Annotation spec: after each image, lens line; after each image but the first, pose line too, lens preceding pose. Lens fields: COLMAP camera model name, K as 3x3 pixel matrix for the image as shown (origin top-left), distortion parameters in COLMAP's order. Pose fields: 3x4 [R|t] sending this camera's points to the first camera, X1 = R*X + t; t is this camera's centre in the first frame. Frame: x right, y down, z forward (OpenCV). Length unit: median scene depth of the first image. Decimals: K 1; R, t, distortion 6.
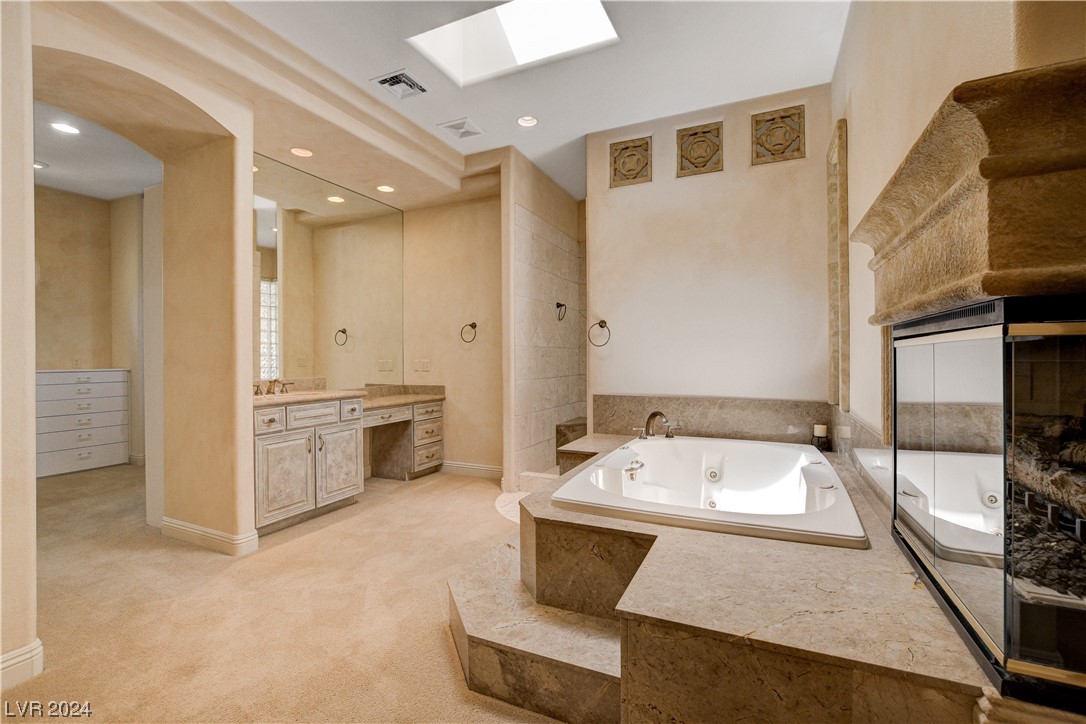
lens RADIAL K [[469.6, 0, 541.5], [0, 469.6, 359.5], [0, 0, 1]] dist [-0.016140, 0.000967]
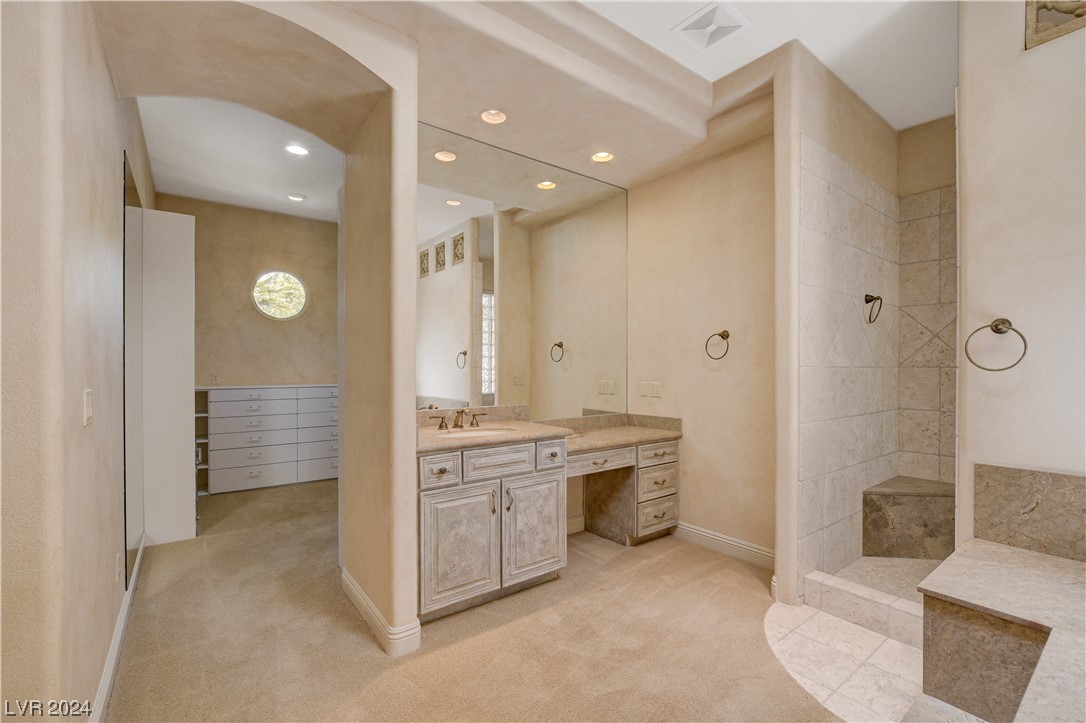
lens RADIAL K [[469.6, 0, 541.3], [0, 469.6, 364.4], [0, 0, 1]] dist [-0.016140, 0.000967]
pose [[0.881319, 0.004734, -0.472499, -0.064277], [-0.009004, 0.999937, -0.006775, -0.024772], [0.472436, 0.010226, 0.881305, 0.300807]]
